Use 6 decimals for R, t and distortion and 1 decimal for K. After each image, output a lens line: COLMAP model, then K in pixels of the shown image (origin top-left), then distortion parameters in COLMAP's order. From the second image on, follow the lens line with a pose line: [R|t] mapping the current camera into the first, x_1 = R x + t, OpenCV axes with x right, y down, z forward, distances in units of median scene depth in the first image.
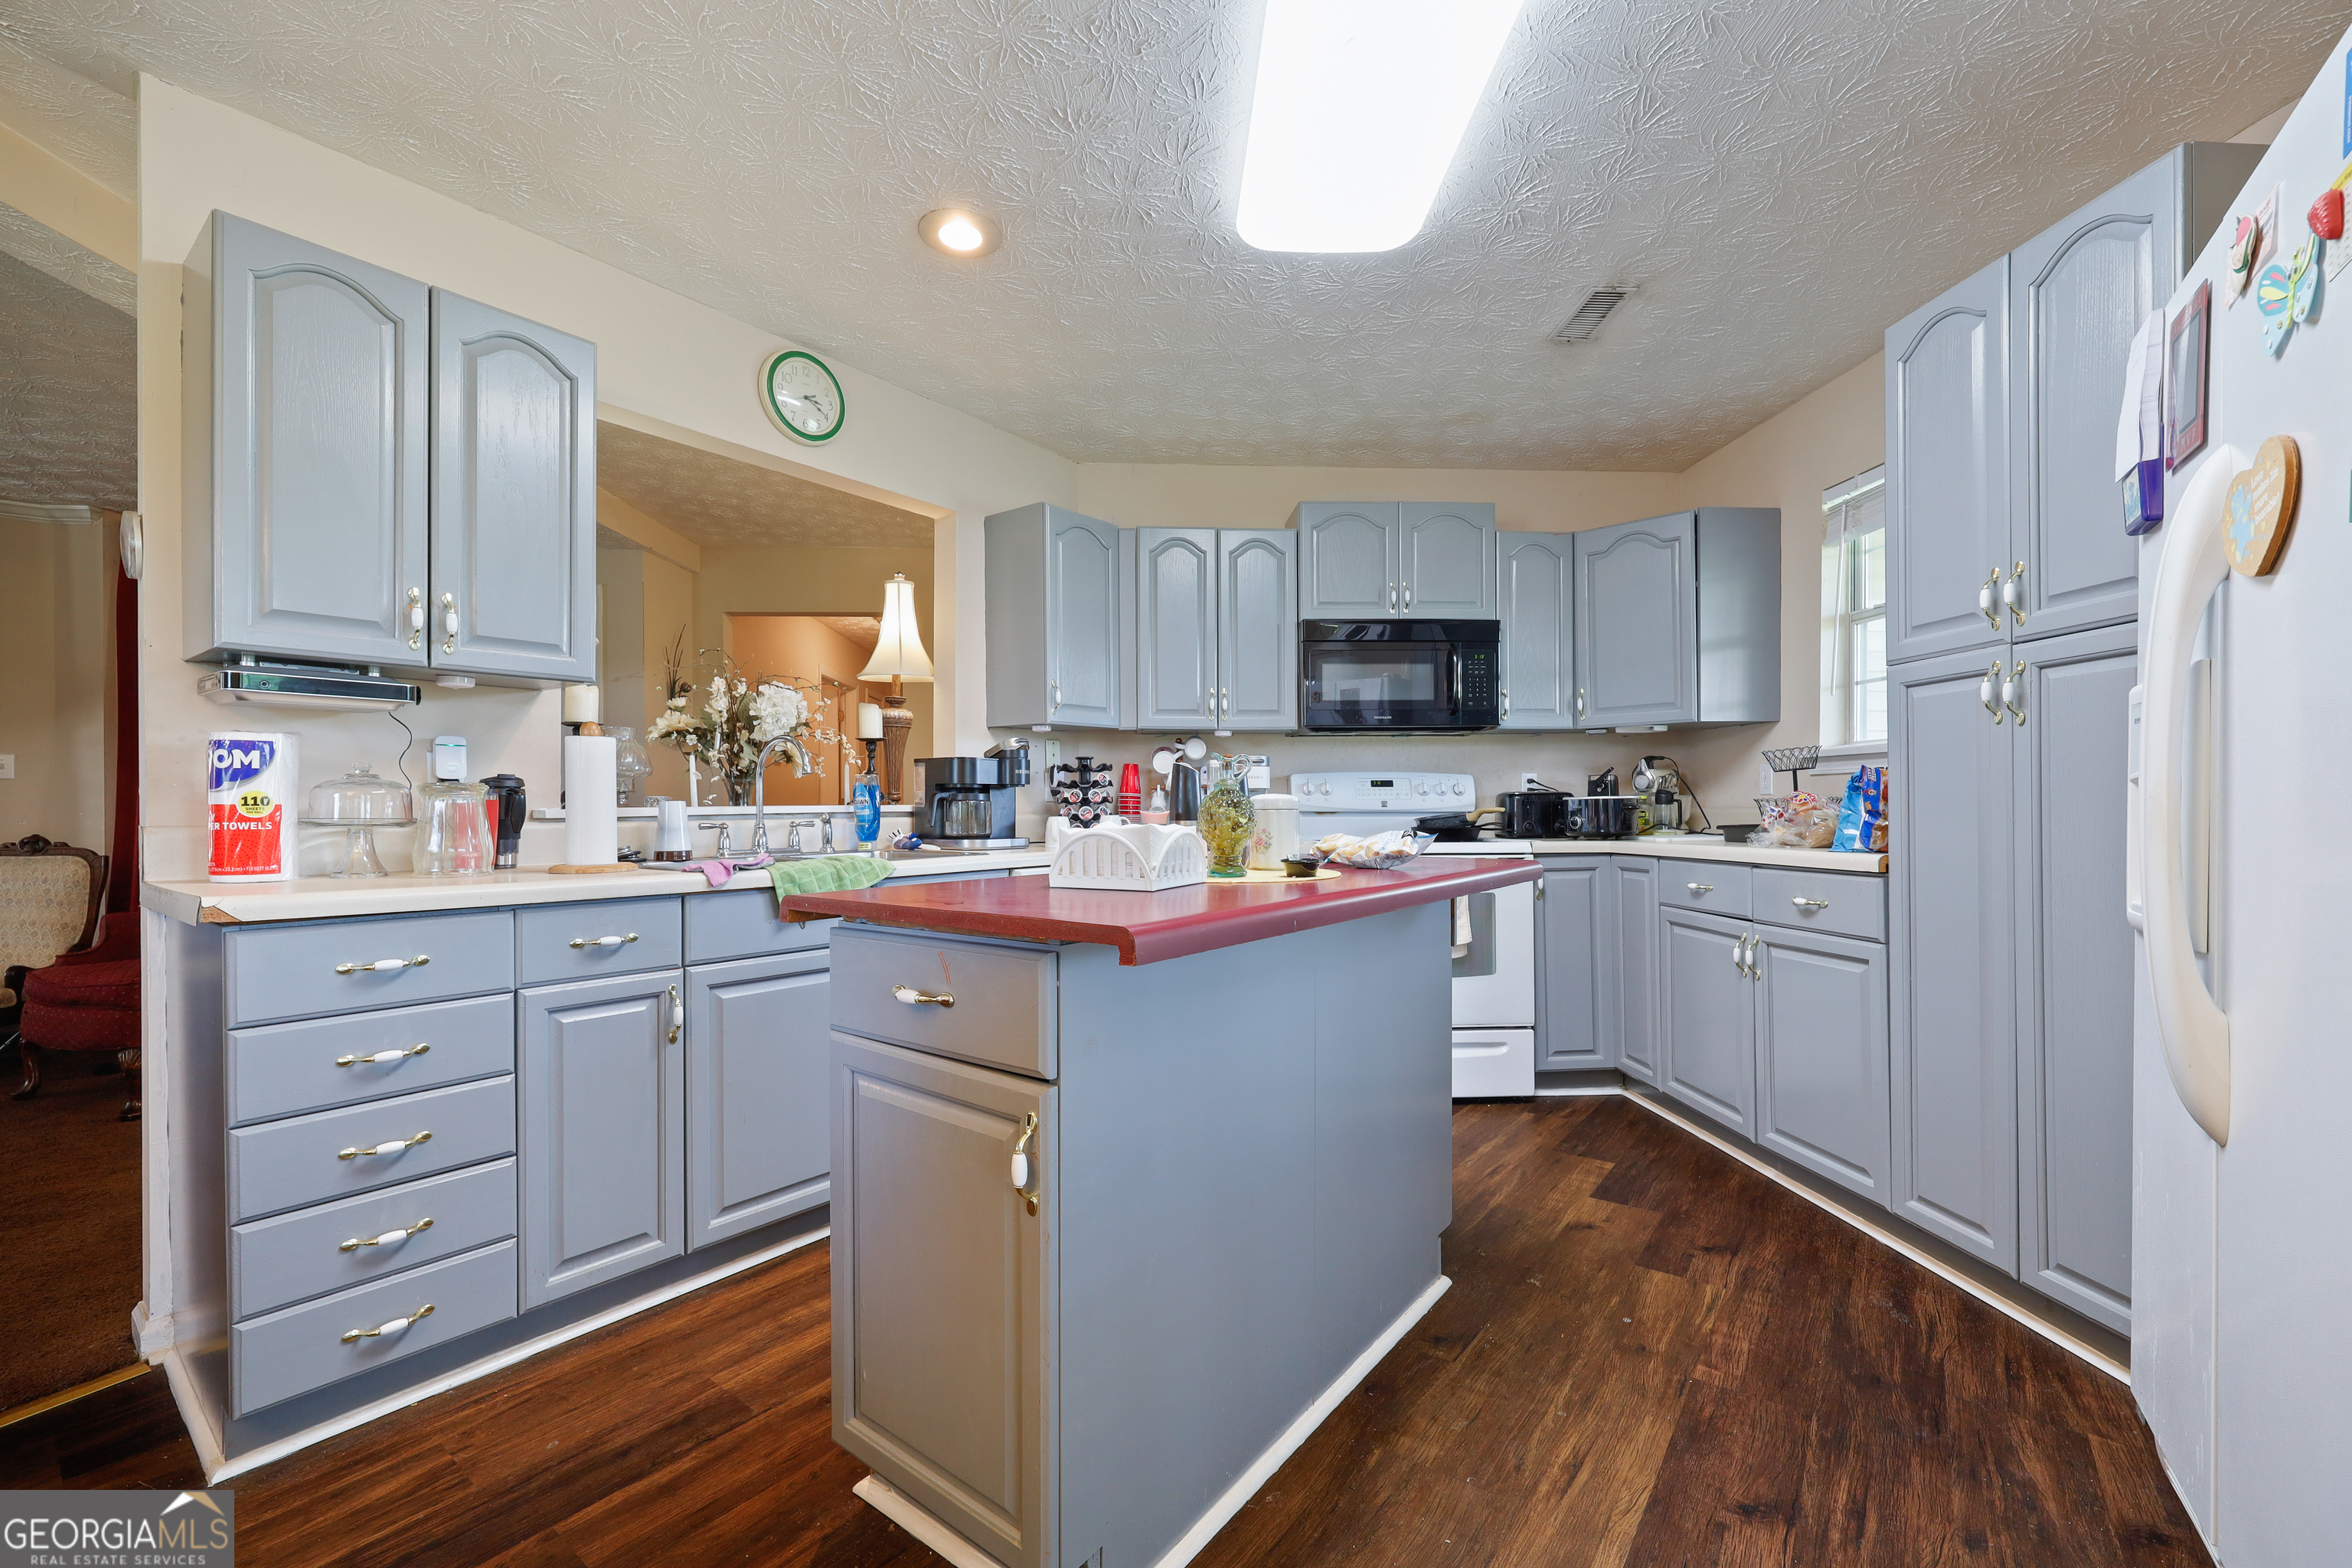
lens RADIAL K [[958.8, 0, 1229.7], [0, 958.8, 807.0], [0, 0, 1]] dist [0.005788, -0.000260]
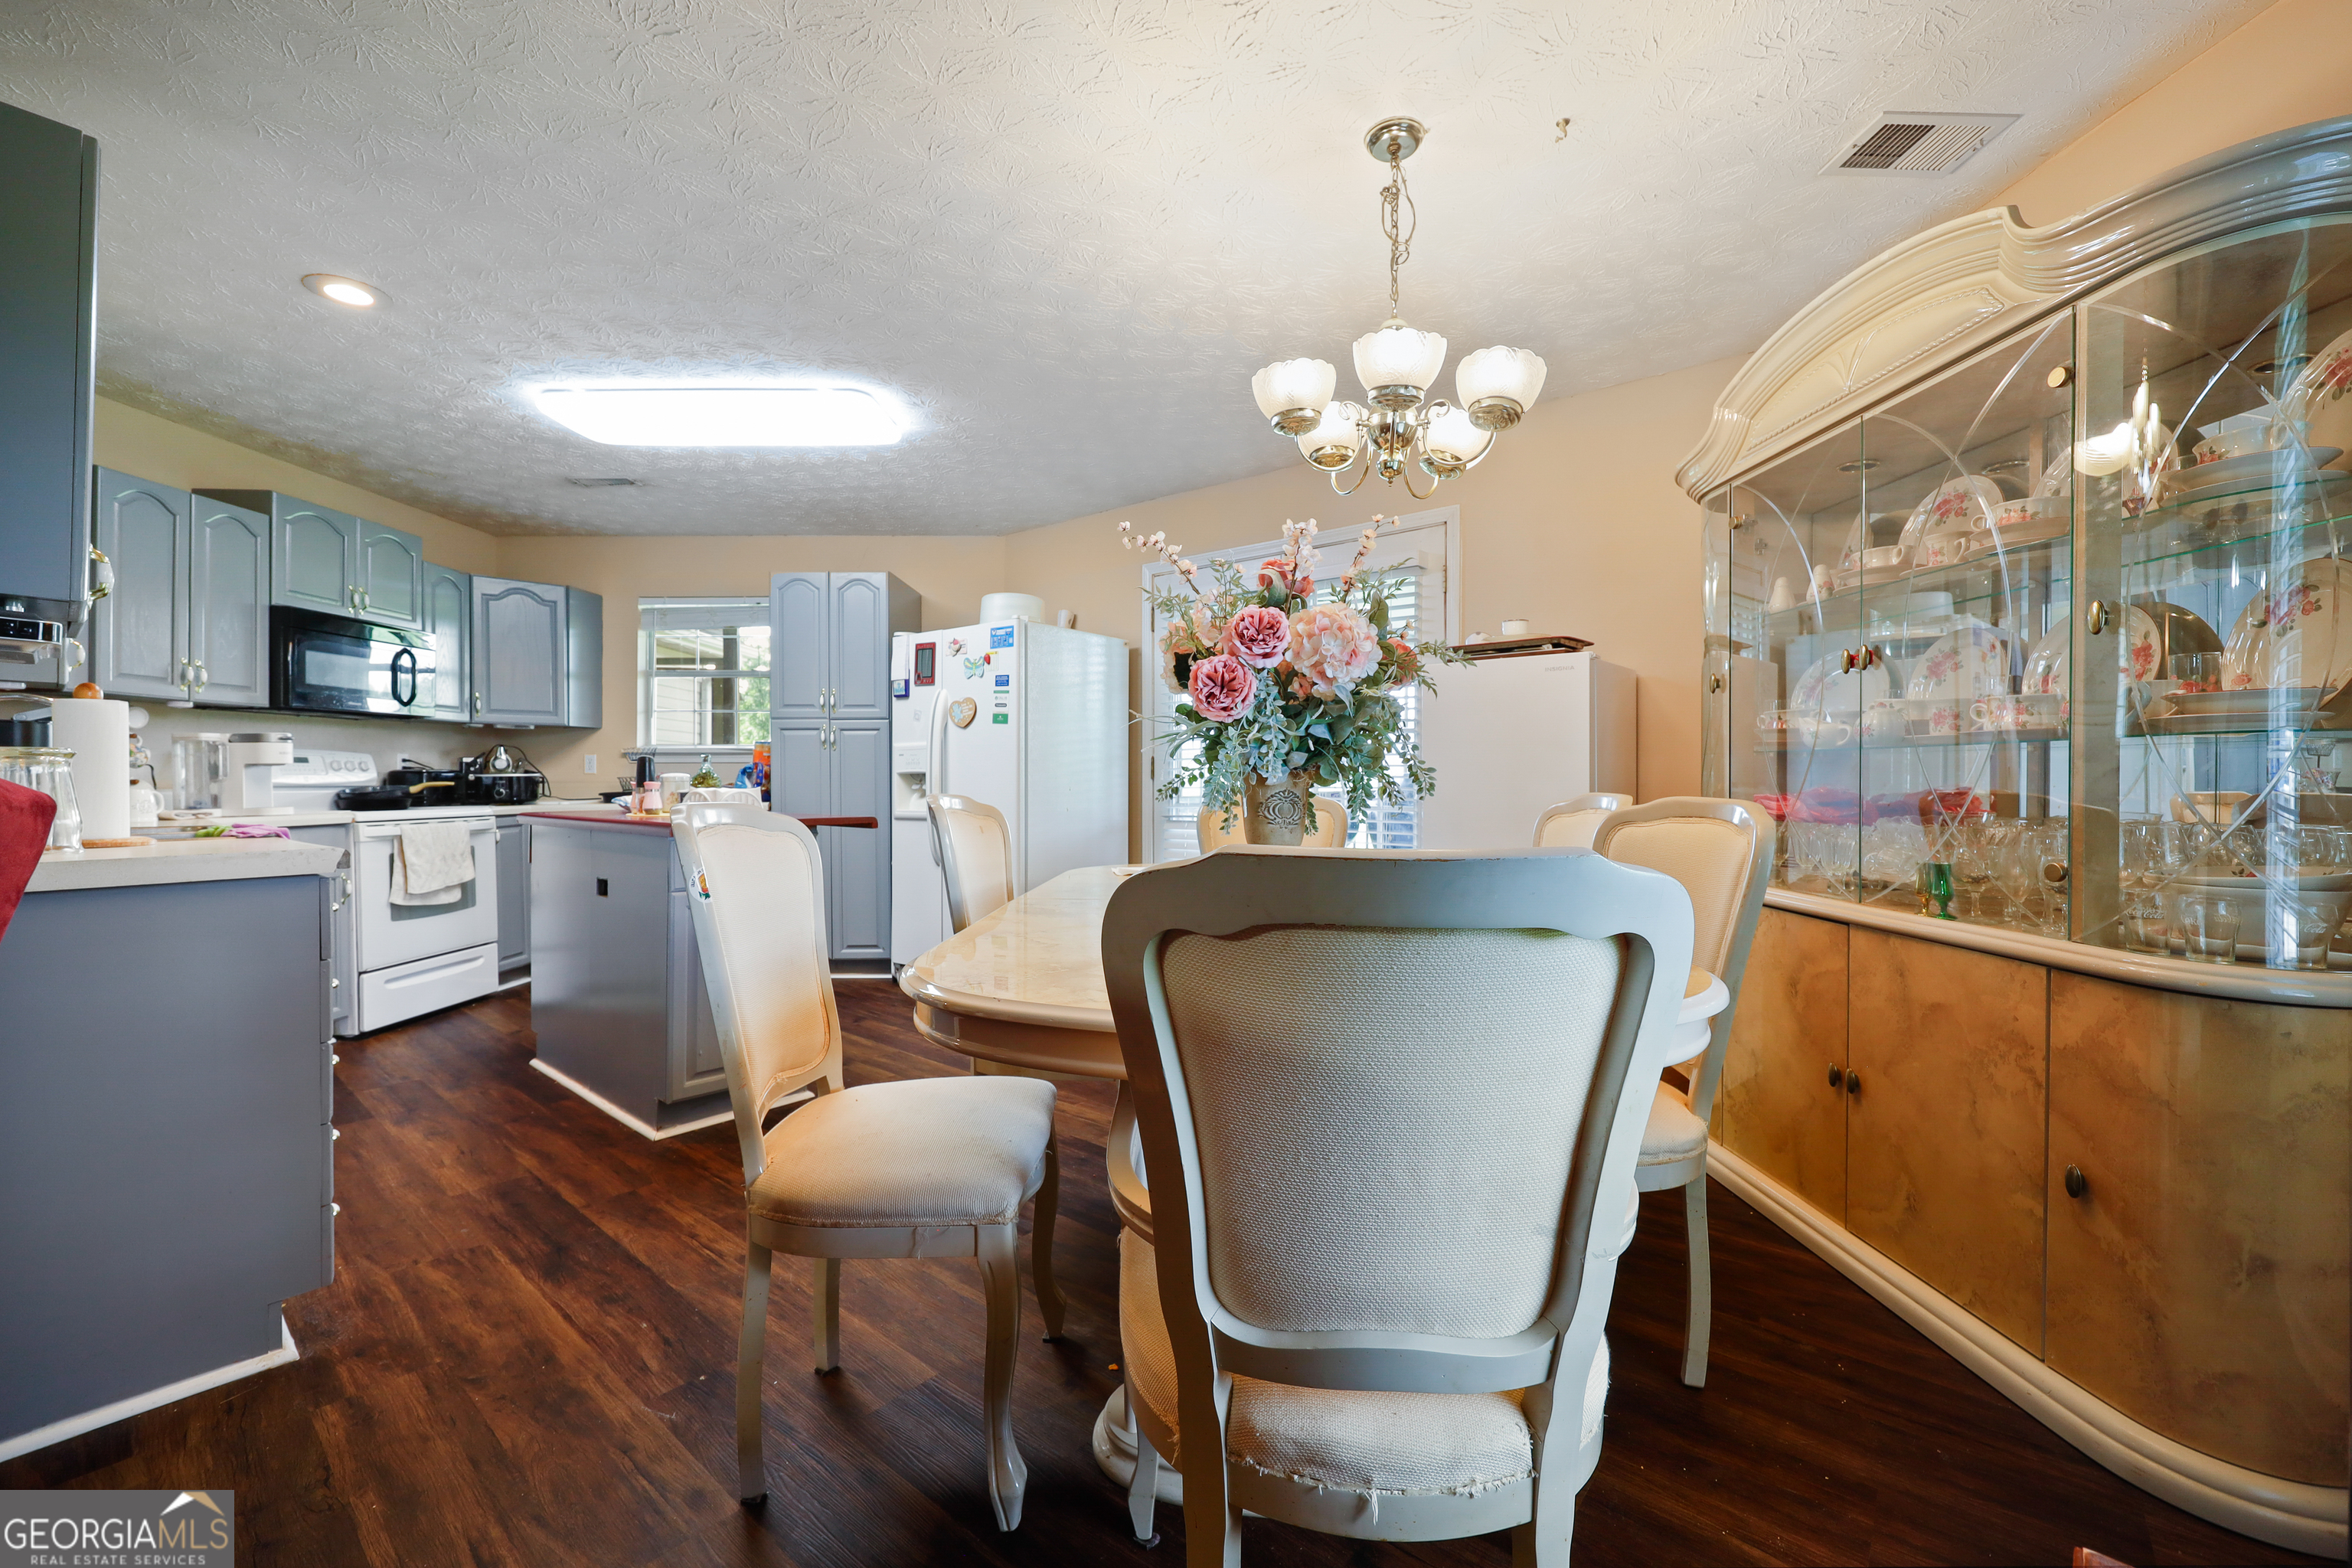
lens RADIAL K [[958.8, 0, 1169.2], [0, 958.8, 798.3], [0, 0, 1]] dist [0.005788, -0.000260]
pose [[0.071668, -0.015706, 0.997305, -0.982334], [0.003671, 0.999873, 0.015483, 0.006644], [-0.997422, 0.002551, 0.071717, -0.062776]]
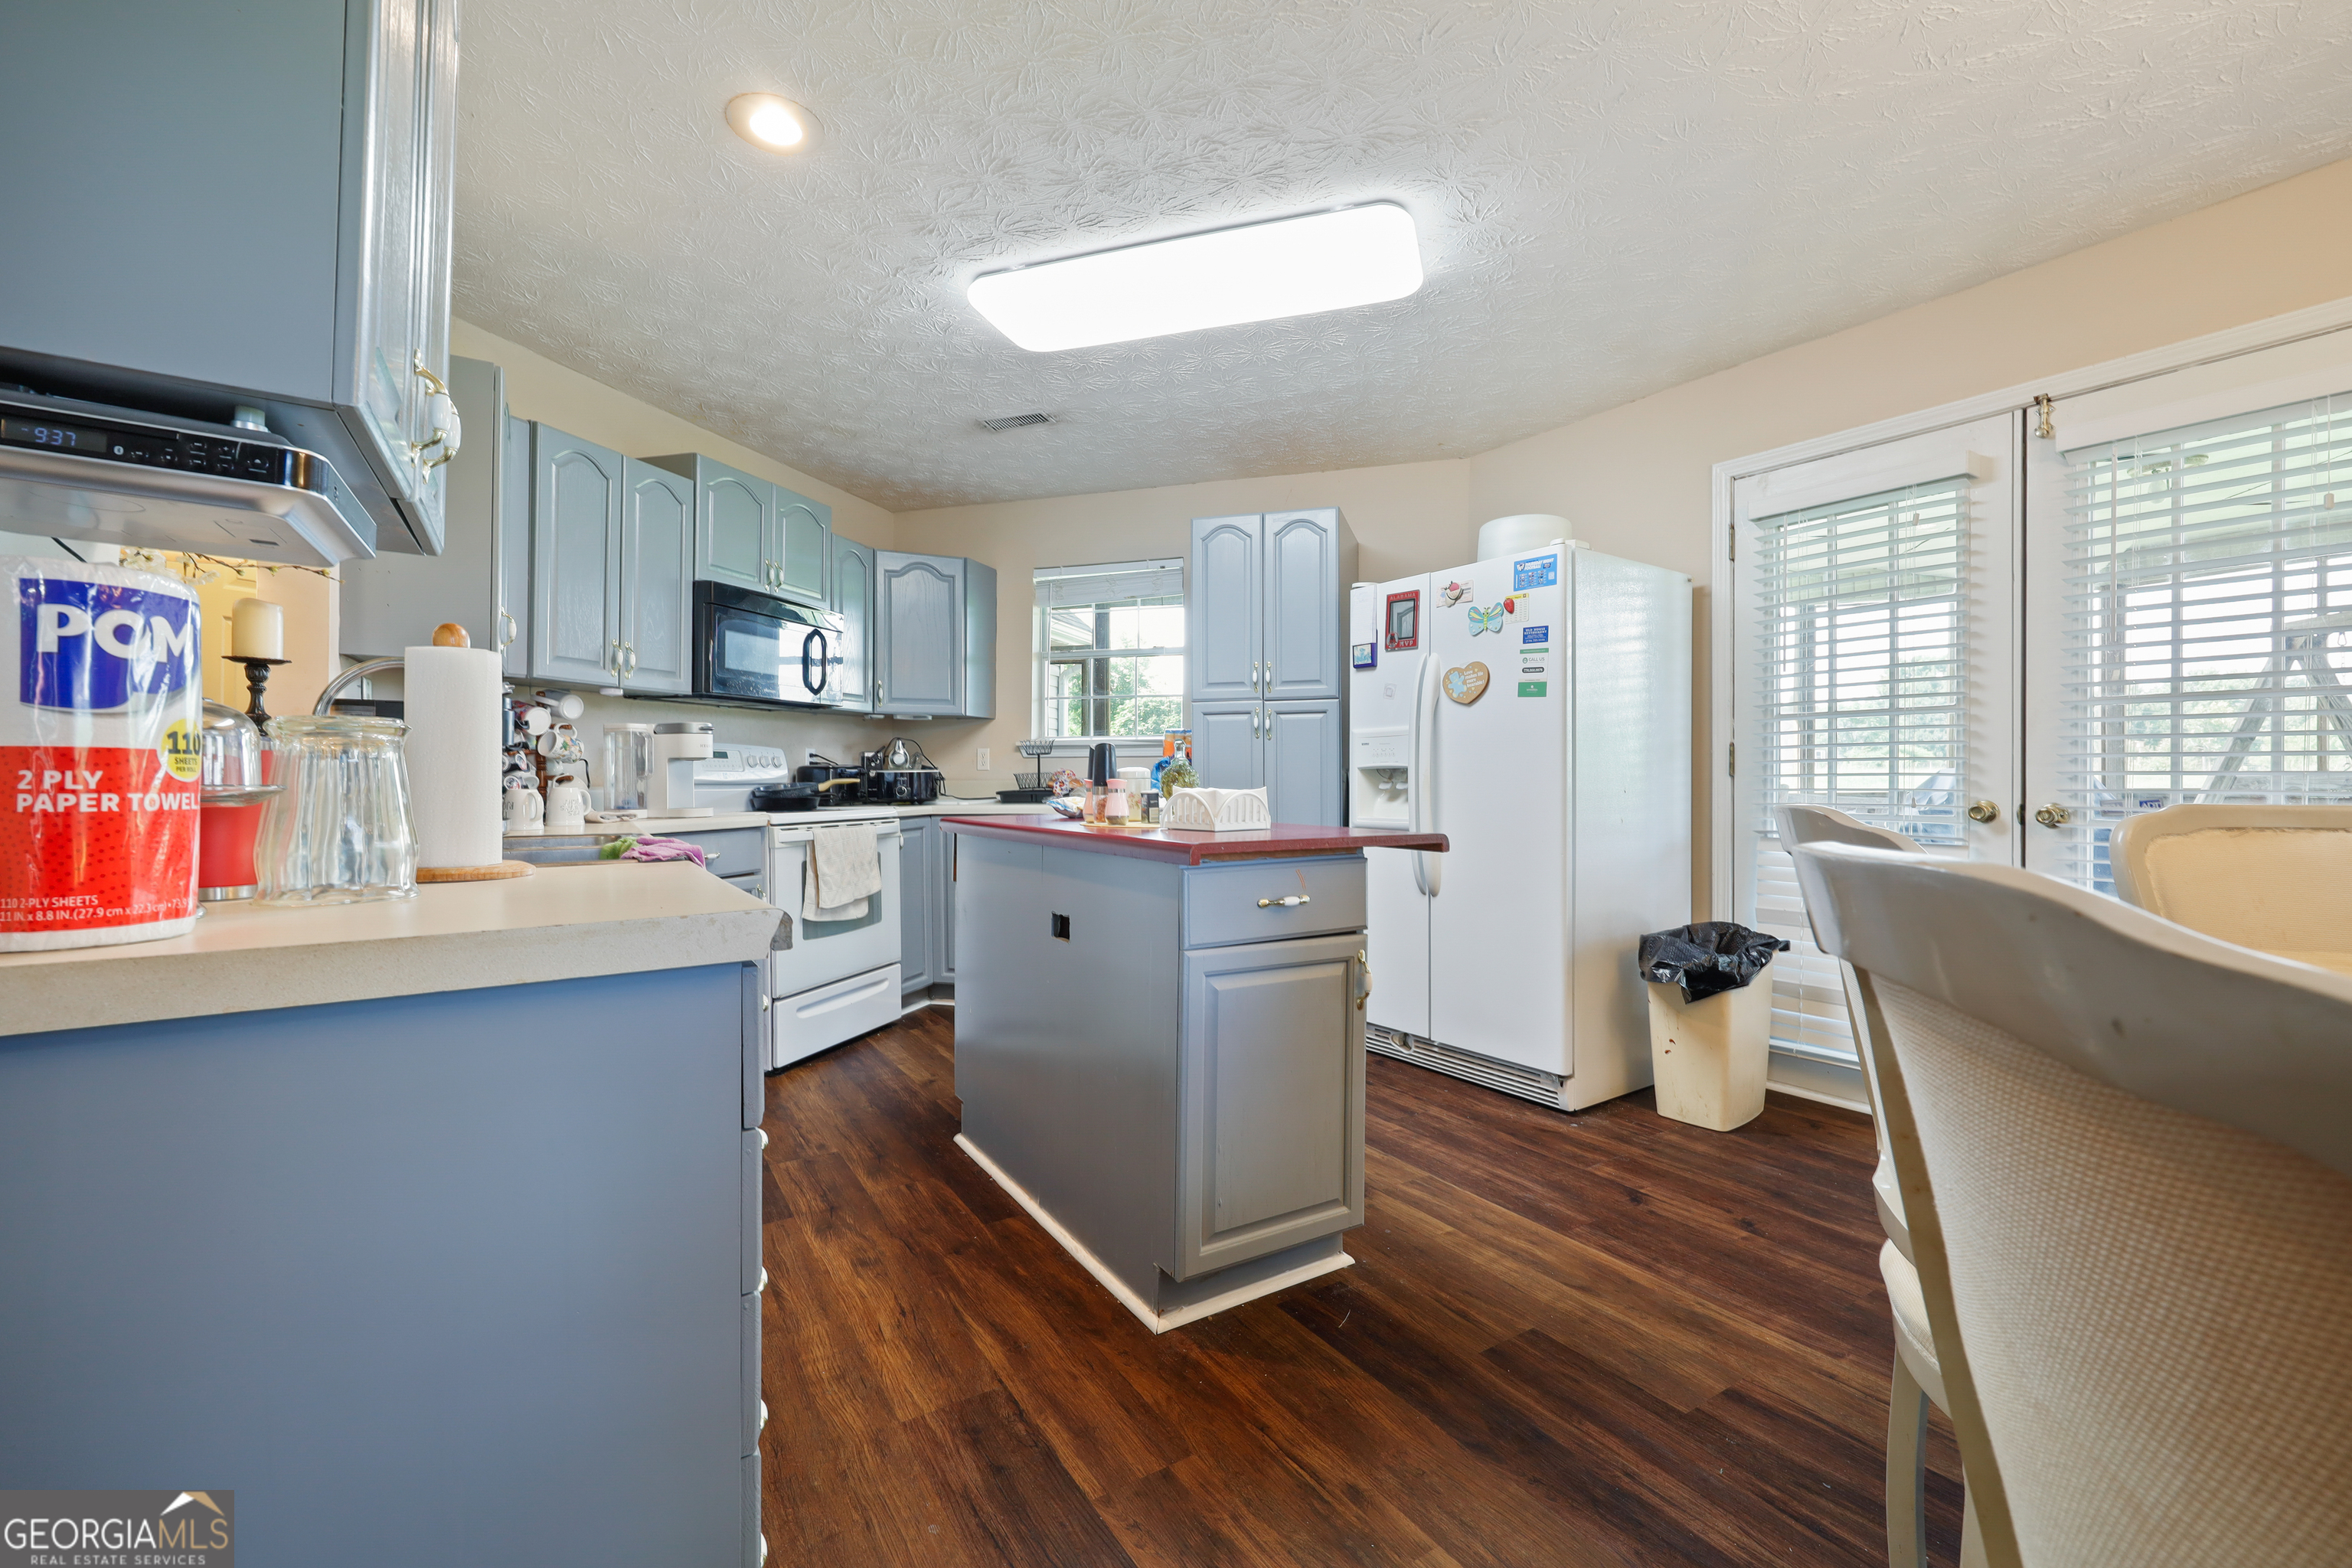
lens RADIAL K [[958.8, 0, 1154.5], [0, 958.8, 793.8], [0, 0, 1]] dist [0.005788, -0.000260]
pose [[0.372744, -0.010944, 0.927870, -0.680176], [0.001408, 0.999936, 0.011229, 0.006464], [-0.927933, -0.002879, 0.372735, 0.248807]]
